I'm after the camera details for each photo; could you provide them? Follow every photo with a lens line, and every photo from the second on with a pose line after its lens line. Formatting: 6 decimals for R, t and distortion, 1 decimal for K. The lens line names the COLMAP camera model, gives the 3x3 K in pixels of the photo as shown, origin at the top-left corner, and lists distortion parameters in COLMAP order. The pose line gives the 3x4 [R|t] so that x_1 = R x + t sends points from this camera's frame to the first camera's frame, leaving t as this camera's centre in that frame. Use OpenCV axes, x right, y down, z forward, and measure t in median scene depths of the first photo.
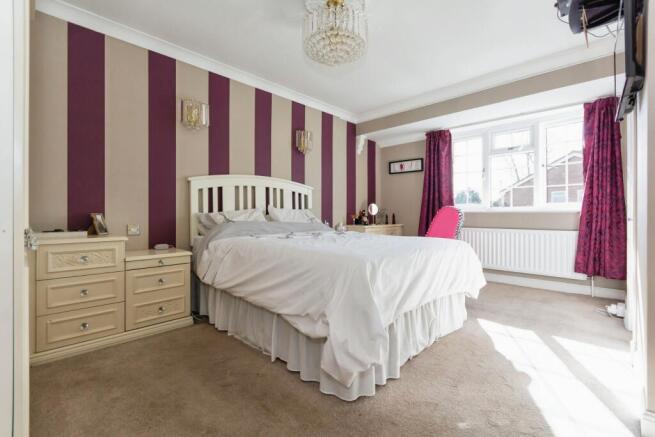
lens RADIAL K [[286.3, 0, 327.5], [0, 286.3, 218.5], [0, 0, 1]] dist [0.000636, 0.000029]
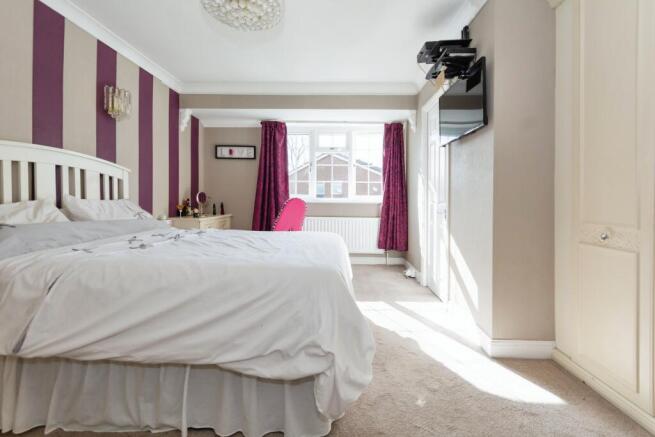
lens RADIAL K [[291.8, 0, 328.7], [0, 291.8, 204.2], [0, 0, 1]] dist [-0.000598, -0.000562]
pose [[0.743766, -0.006721, 0.668407, -0.180809], [0.002751, 0.999972, 0.006993, -0.024613], [-0.668435, -0.003362, 0.743763, 0.120686]]
